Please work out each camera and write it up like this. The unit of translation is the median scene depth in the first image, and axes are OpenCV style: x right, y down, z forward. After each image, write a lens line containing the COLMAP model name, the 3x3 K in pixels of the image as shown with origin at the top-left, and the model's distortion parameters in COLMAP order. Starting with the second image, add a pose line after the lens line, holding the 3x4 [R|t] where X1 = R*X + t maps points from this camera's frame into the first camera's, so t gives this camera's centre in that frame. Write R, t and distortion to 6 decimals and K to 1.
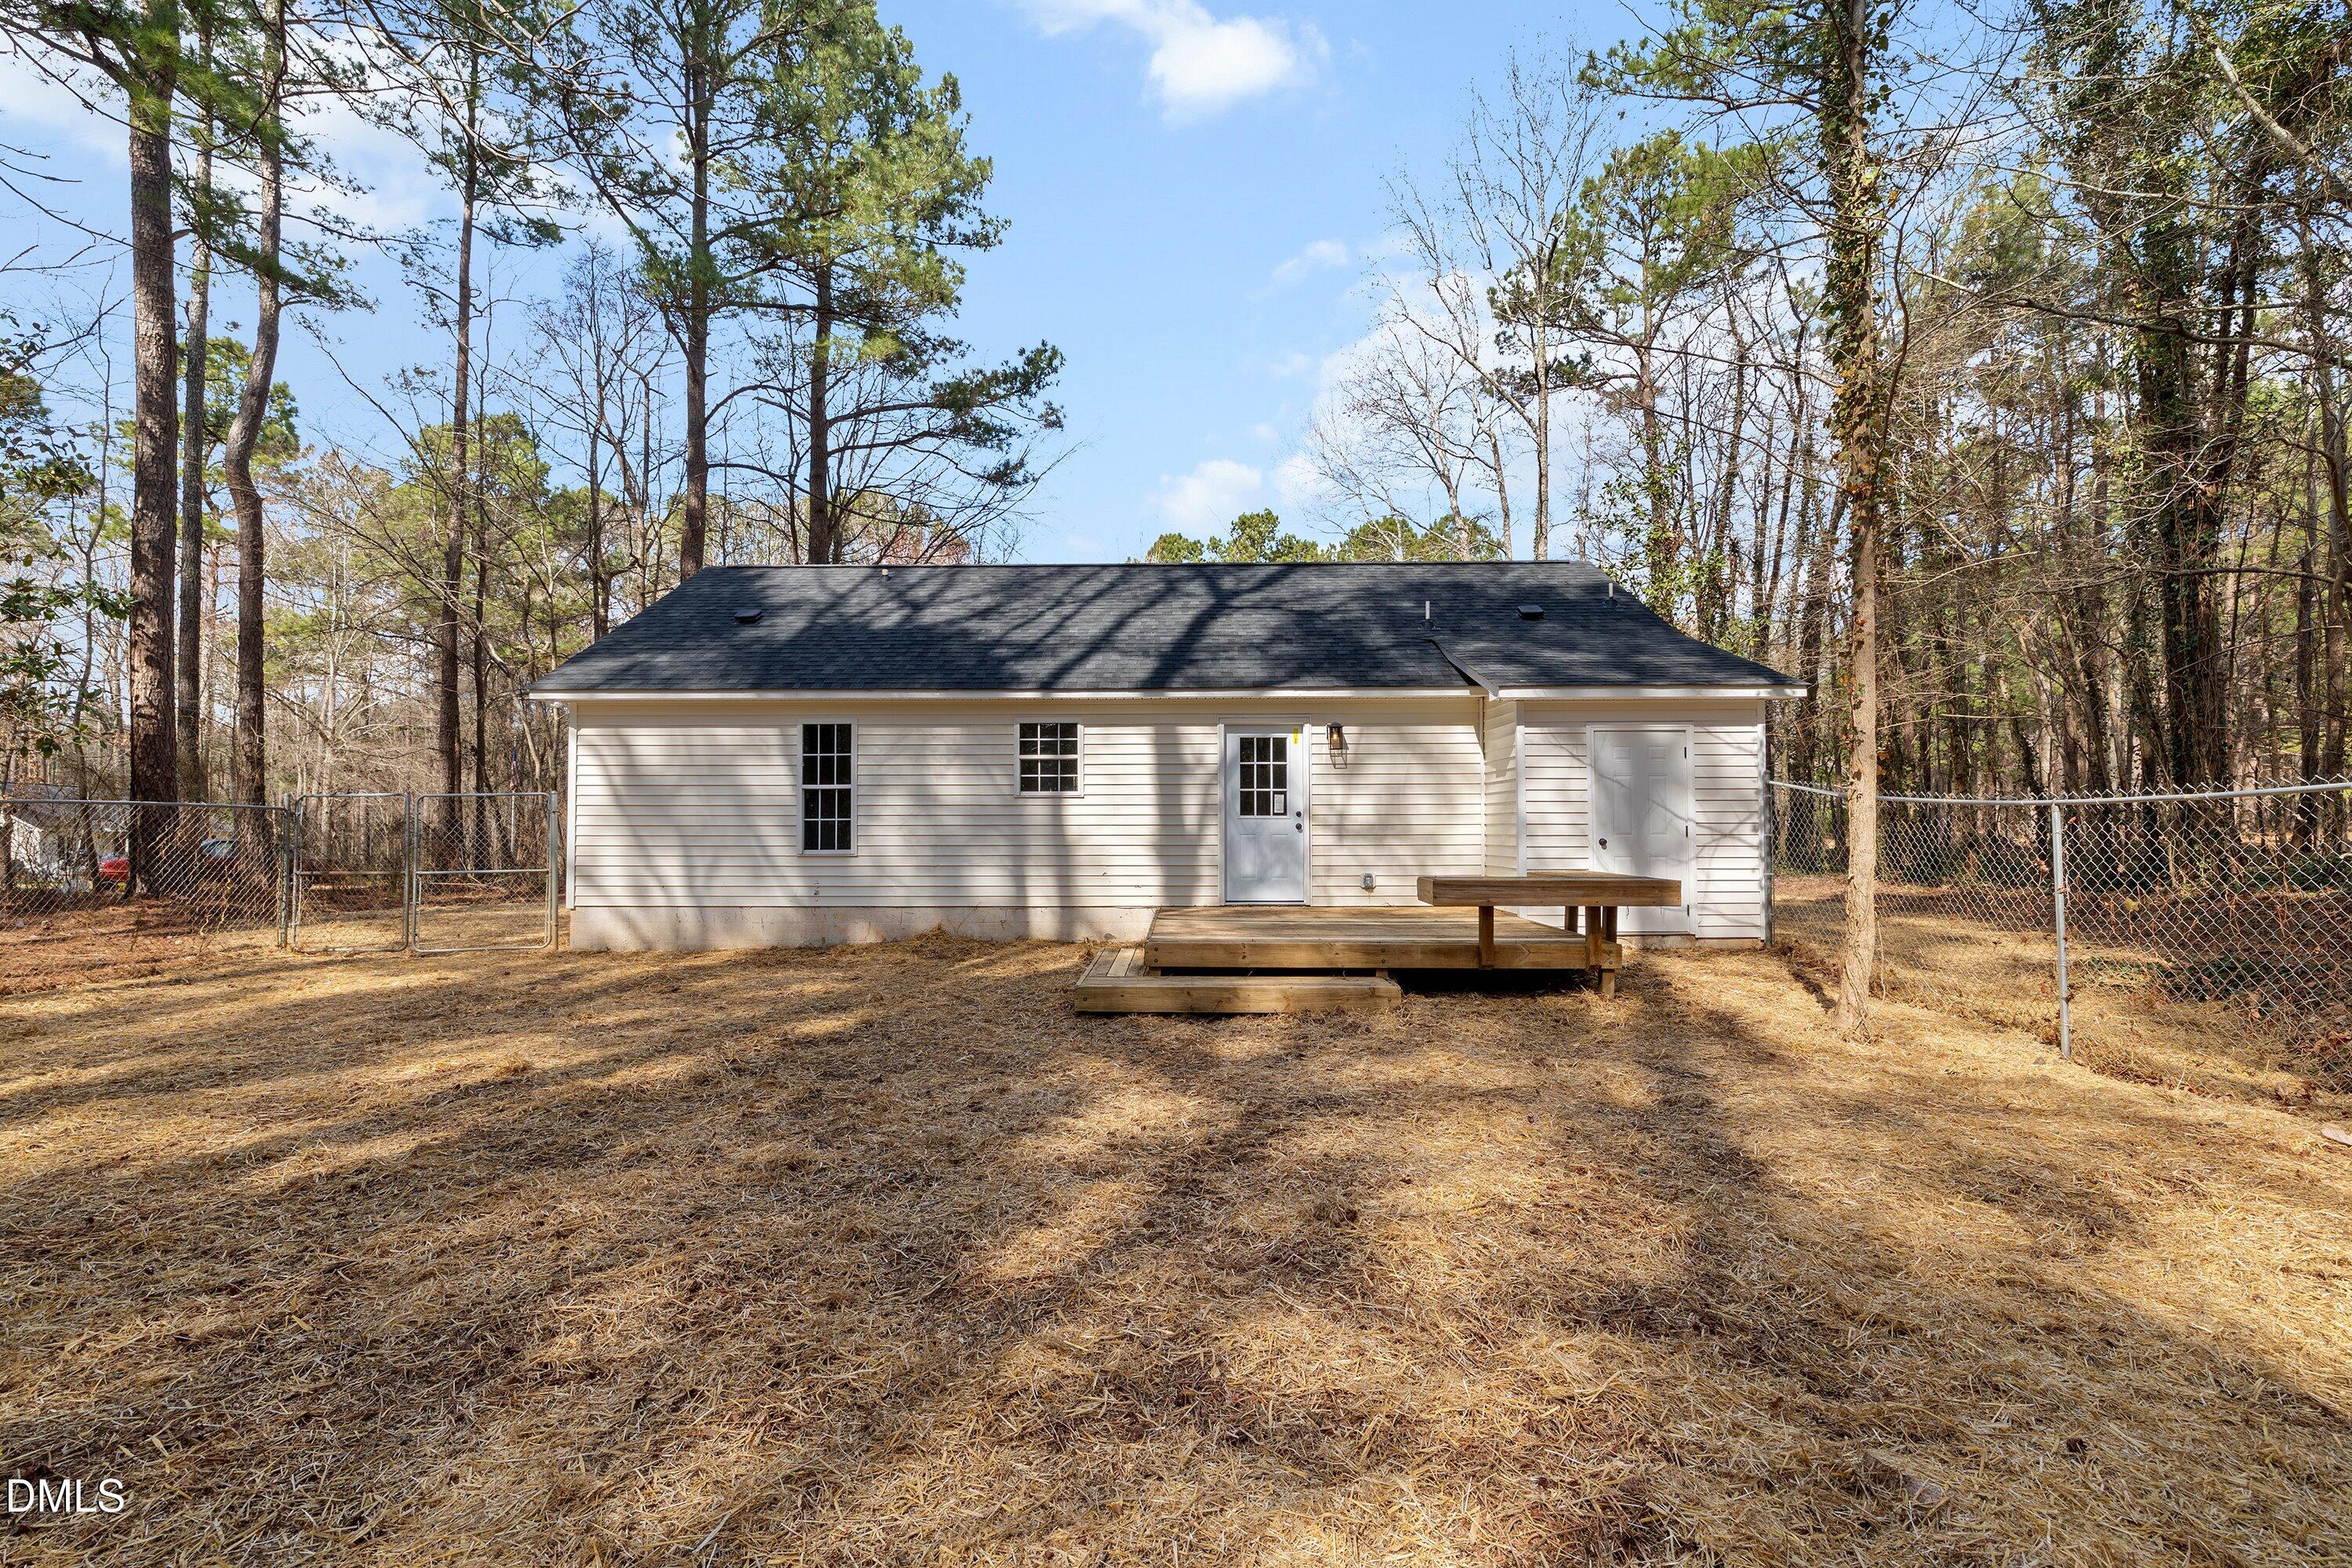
lens RADIAL K [[1018.0, 0, 1139.0], [0, 1018.0, 776.2], [0, 0, 1]] dist [-0.002289, -0.000337]
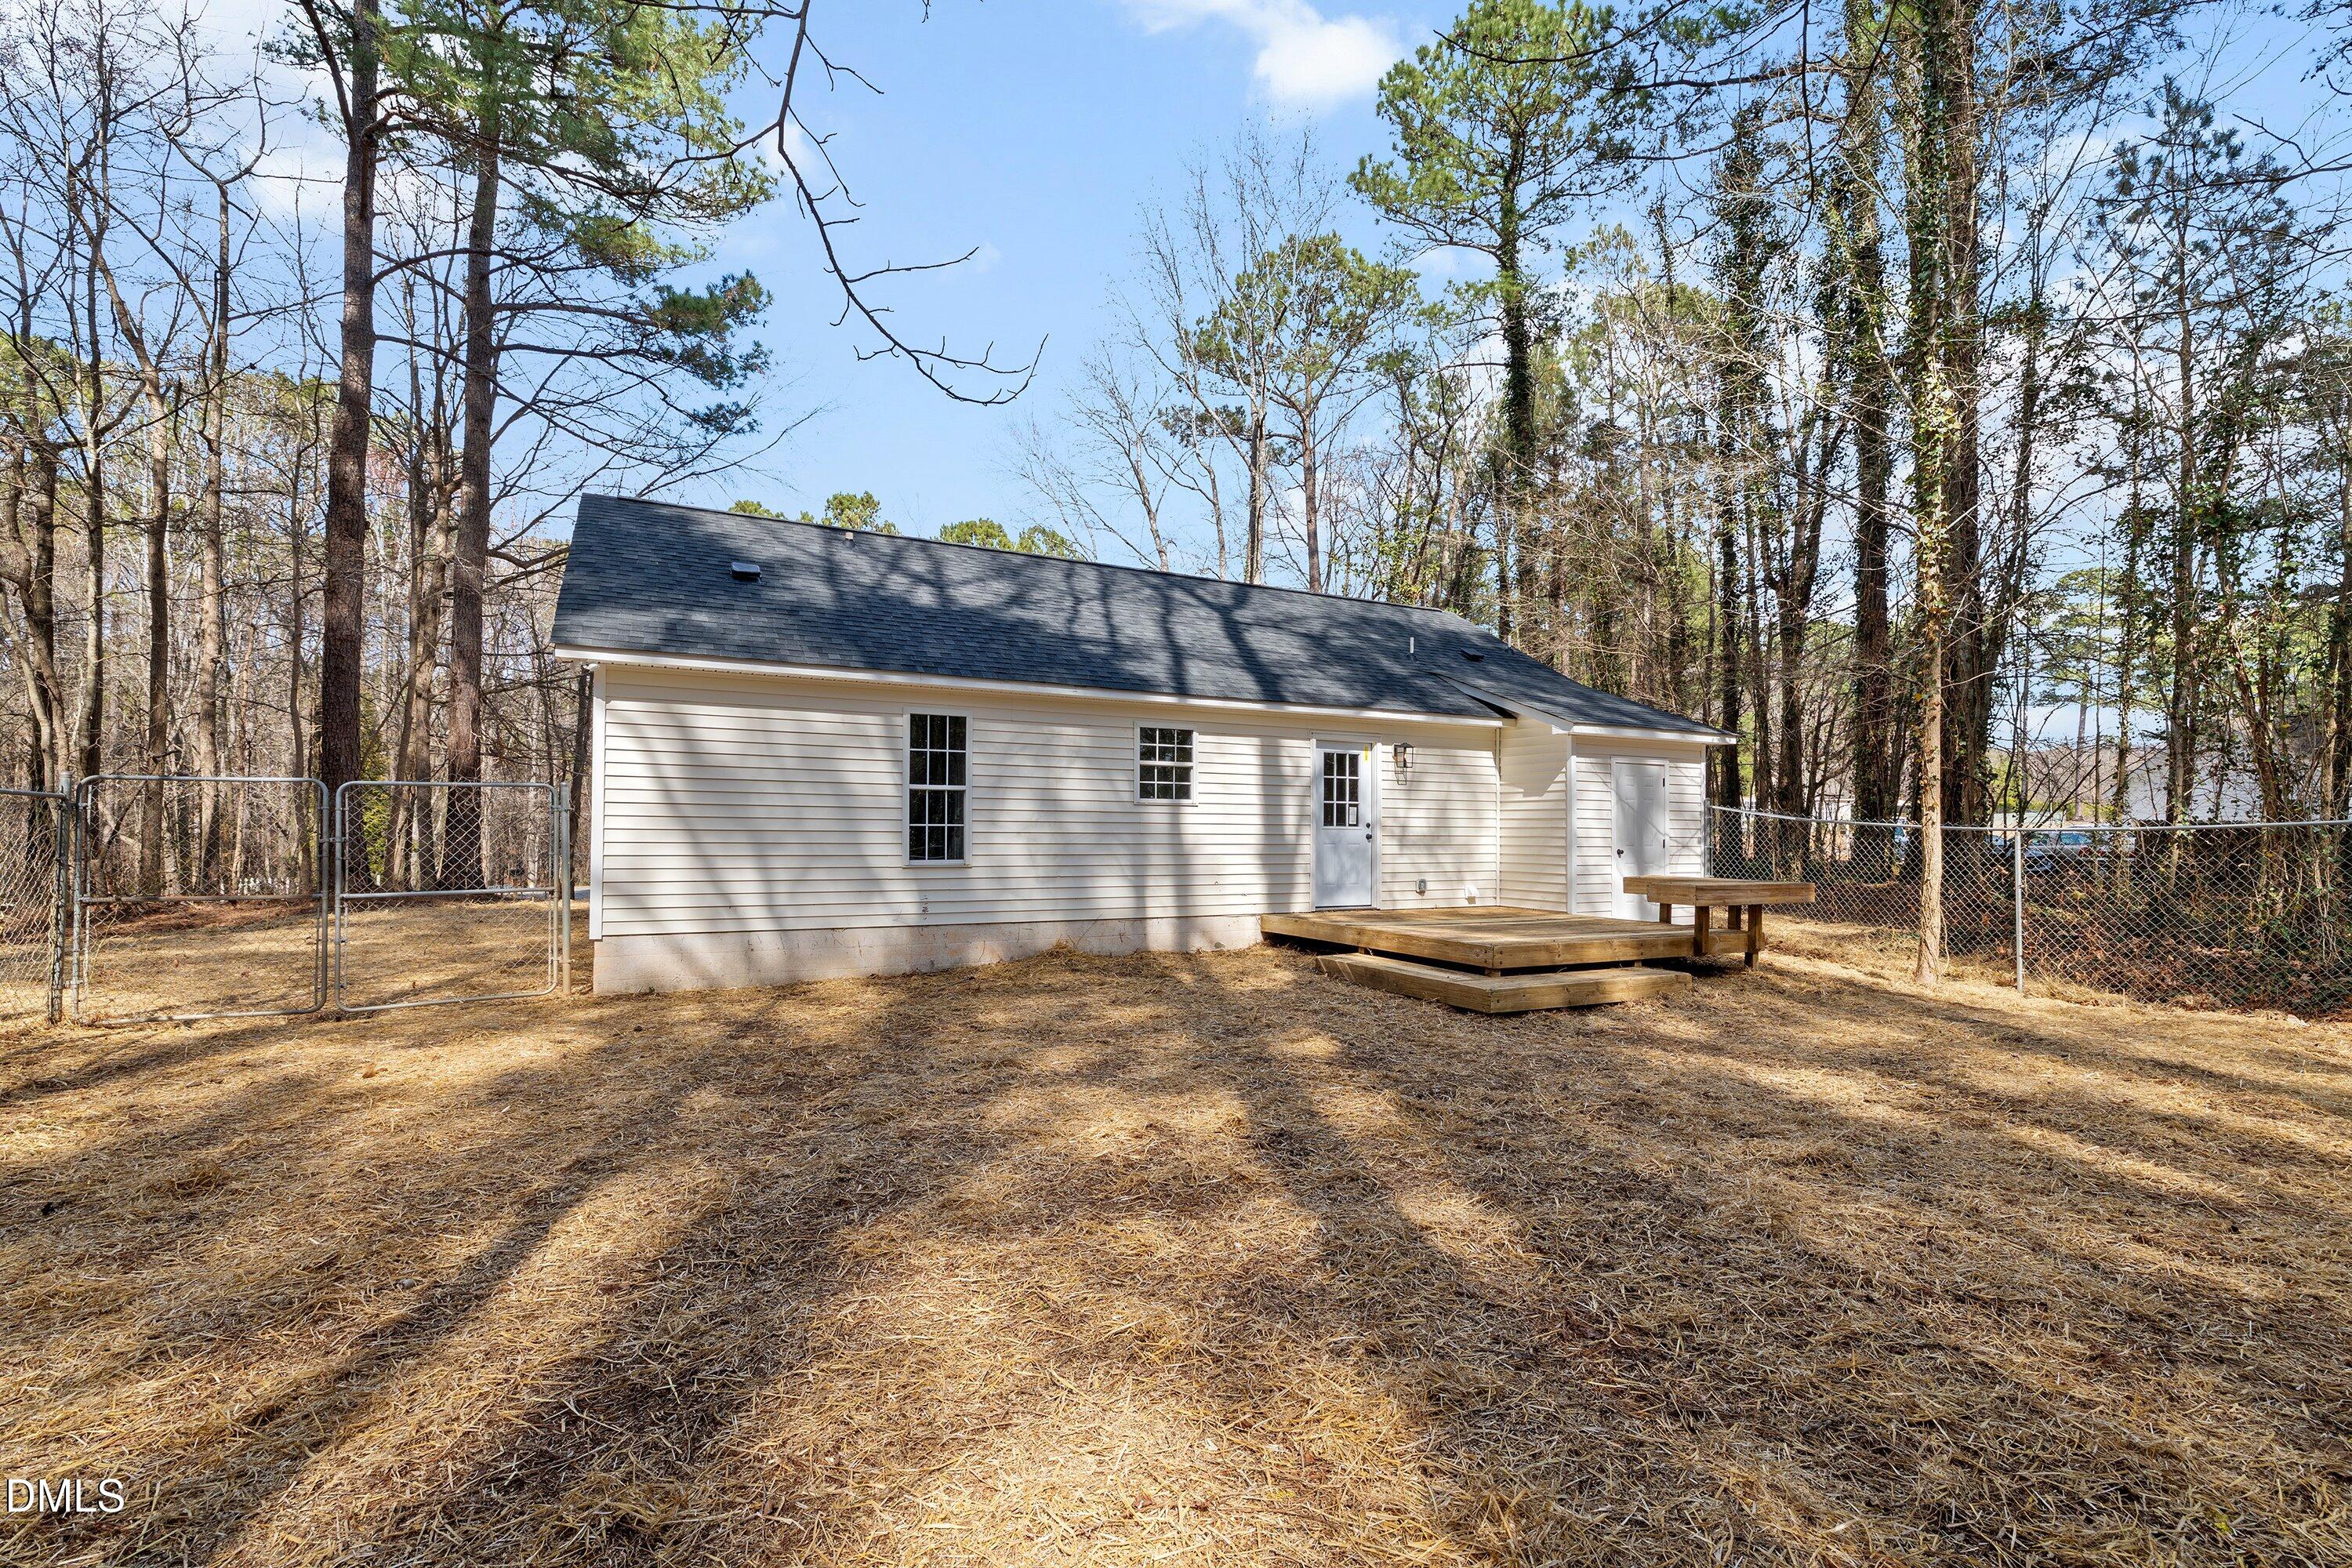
lens RADIAL K [[1022.4, 0, 1179.1], [0, 1022.4, 791.5], [0, 0, 1]] dist [0.000129, 0.000339]
pose [[0.882281, 0.027664, 0.469910, -0.535691], [-0.034993, 0.999364, 0.006868, 0.000618], [-0.469421, -0.022503, 0.882688, 0.130803]]
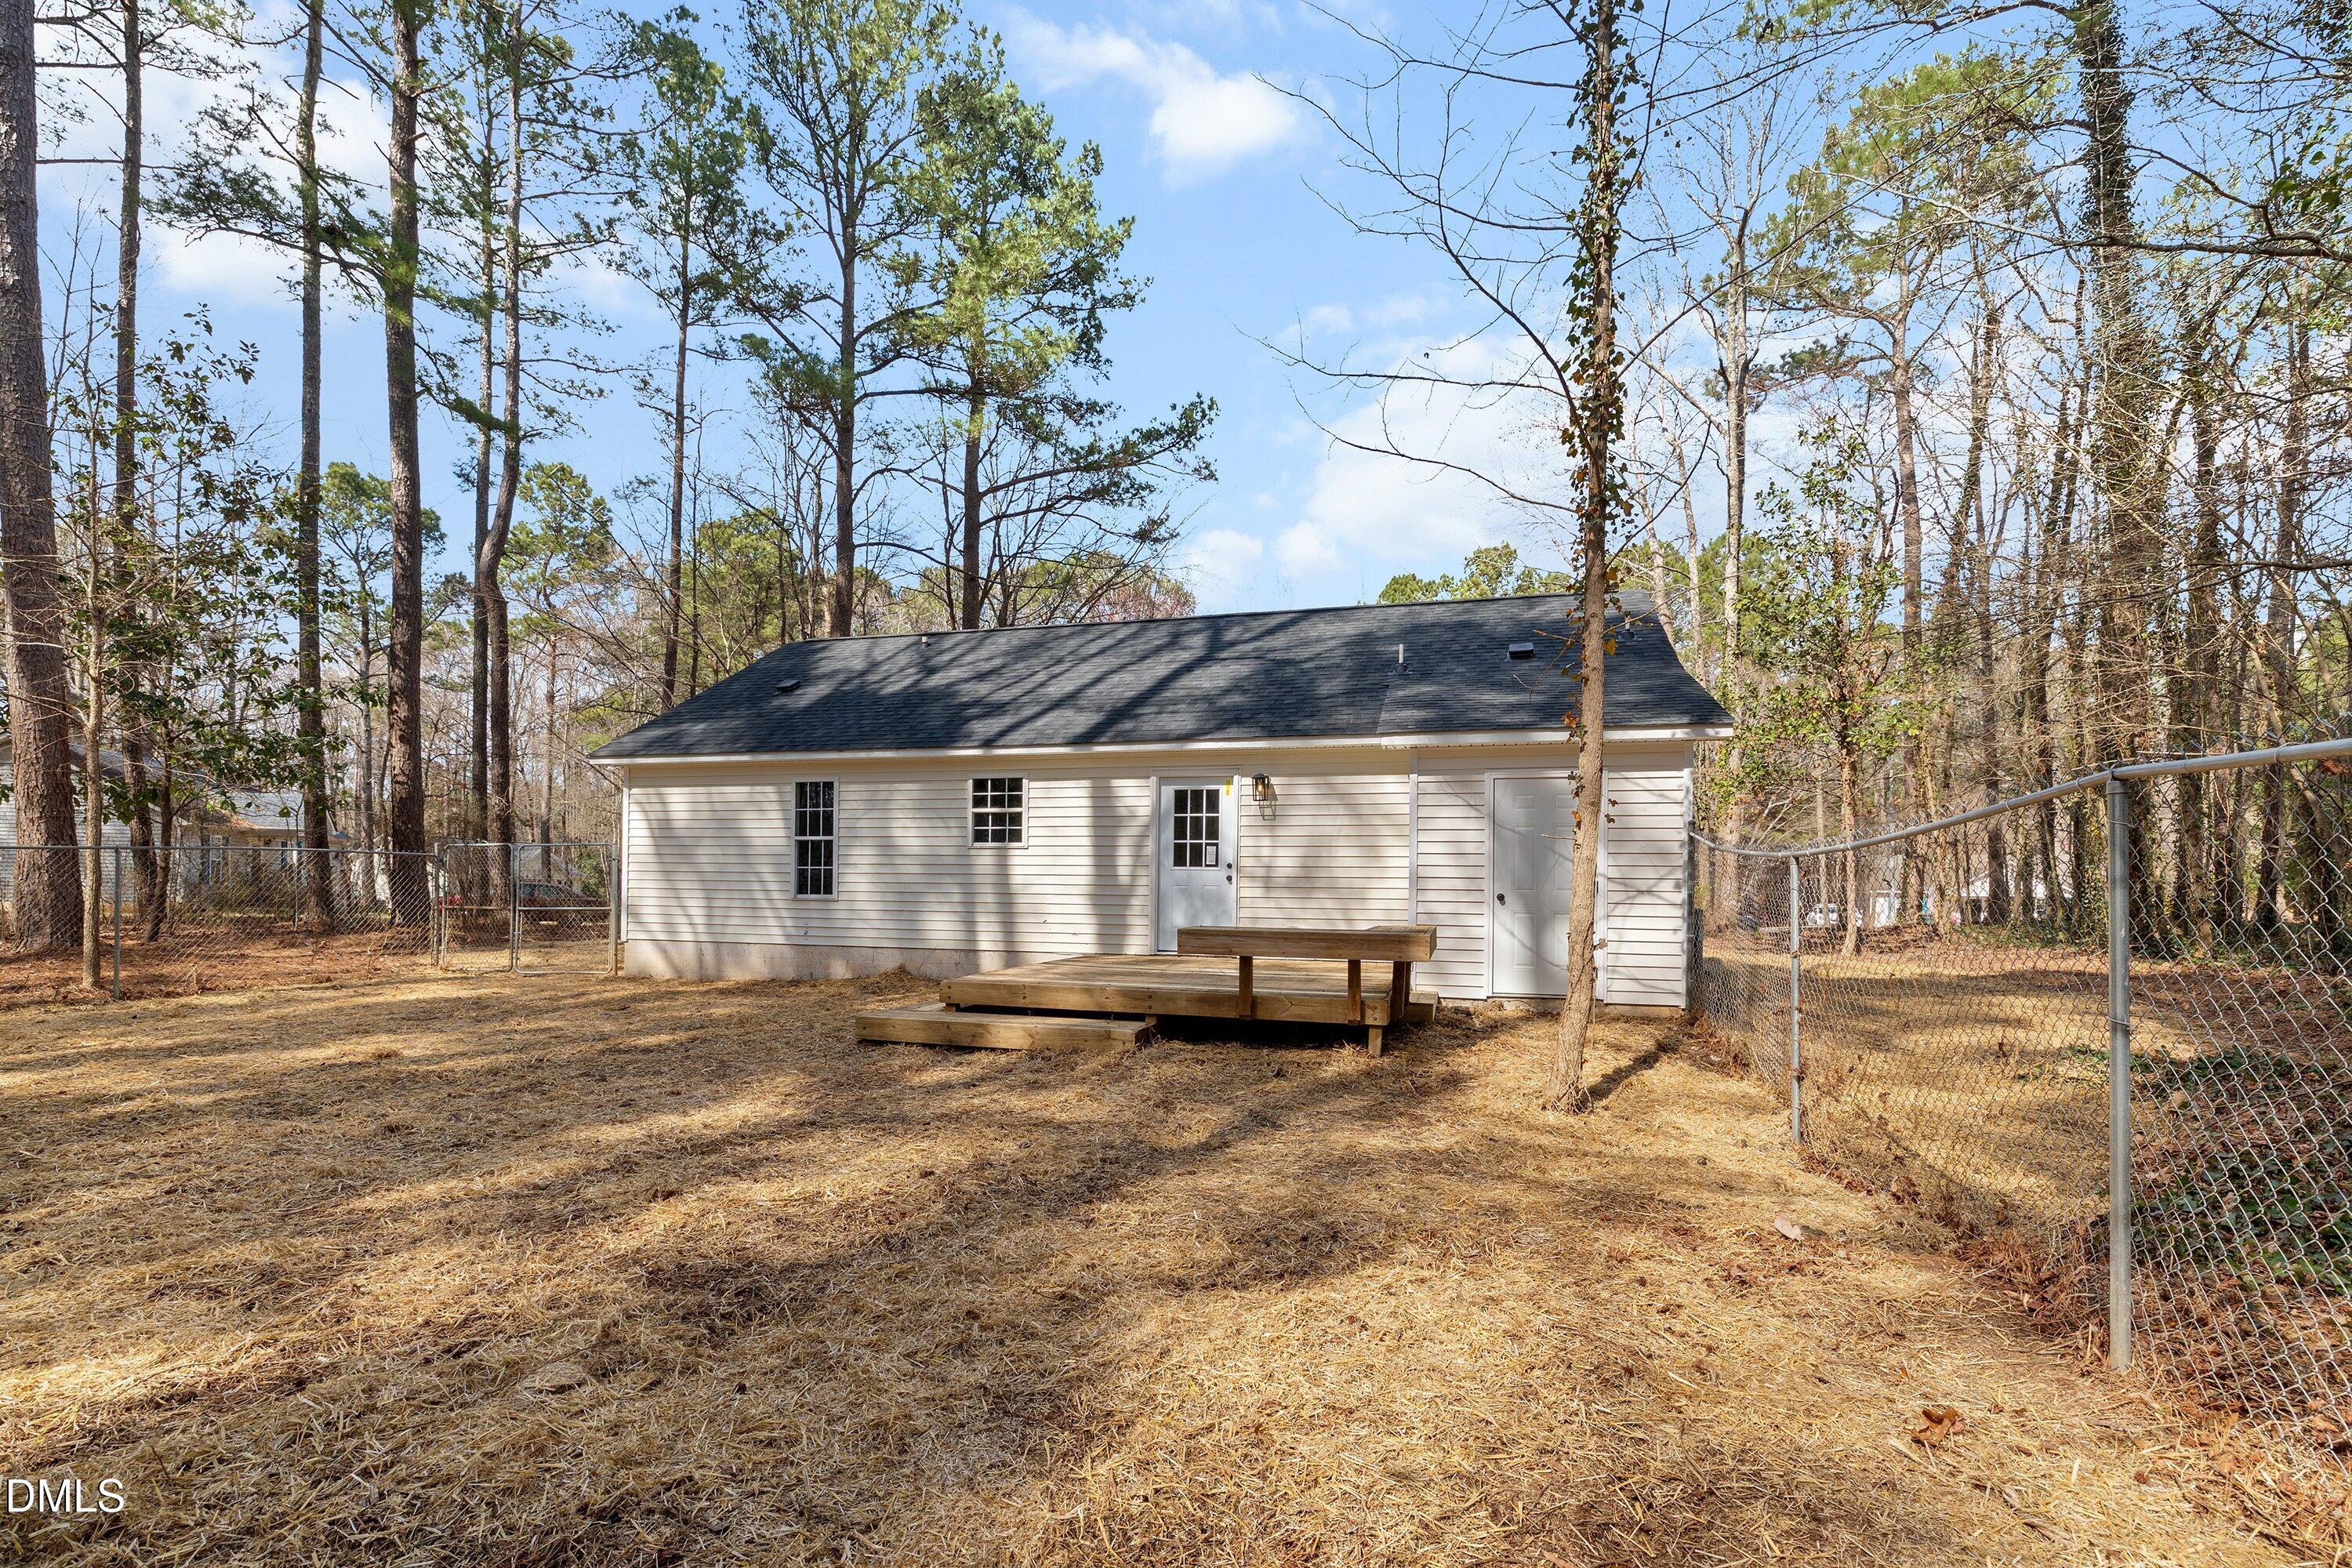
lens RADIAL K [[1034.3, 0, 1152.4], [0, 1034.3, 854.9], [0, 0, 1]] dist [-0.001448, 0.000175]
pose [[0.965595, 0.004900, -0.260006, 0.347733], [0.001155, 0.999732, 0.023131, 0.002936], [0.260049, -0.022635, 0.965330, -0.000562]]
